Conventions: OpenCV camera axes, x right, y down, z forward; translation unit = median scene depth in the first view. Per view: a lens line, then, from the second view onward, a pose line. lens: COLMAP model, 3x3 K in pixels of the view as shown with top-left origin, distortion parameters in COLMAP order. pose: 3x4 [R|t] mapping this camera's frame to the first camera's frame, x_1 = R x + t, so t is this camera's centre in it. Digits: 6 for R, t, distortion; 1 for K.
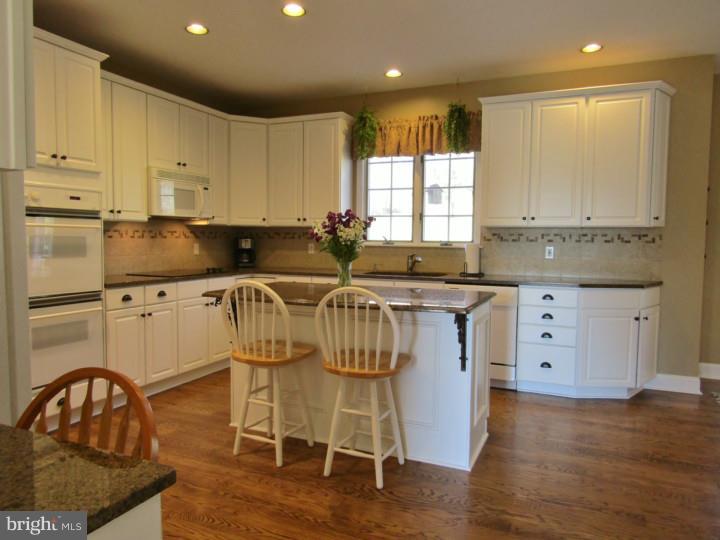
lens RADIAL K [[516.5, 0, 360.0], [0, 516.5, 270.0], [0, 0, 1]] dist [-0.014751, -0.003469]
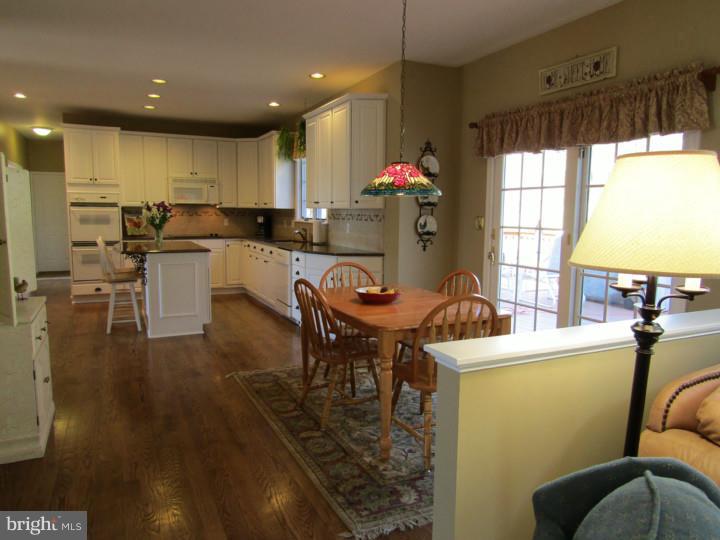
lens RADIAL K [[516.5, 0, 360.0], [0, 516.5, 270.0], [0, 0, 1]] dist [-0.014751, -0.003469]
pose [[0.755705, 0.073130, -0.650816, 1.354409], [-0.044143, 0.997174, 0.060792, -0.010817], [0.653423, -0.017211, 0.756797, 0.043740]]
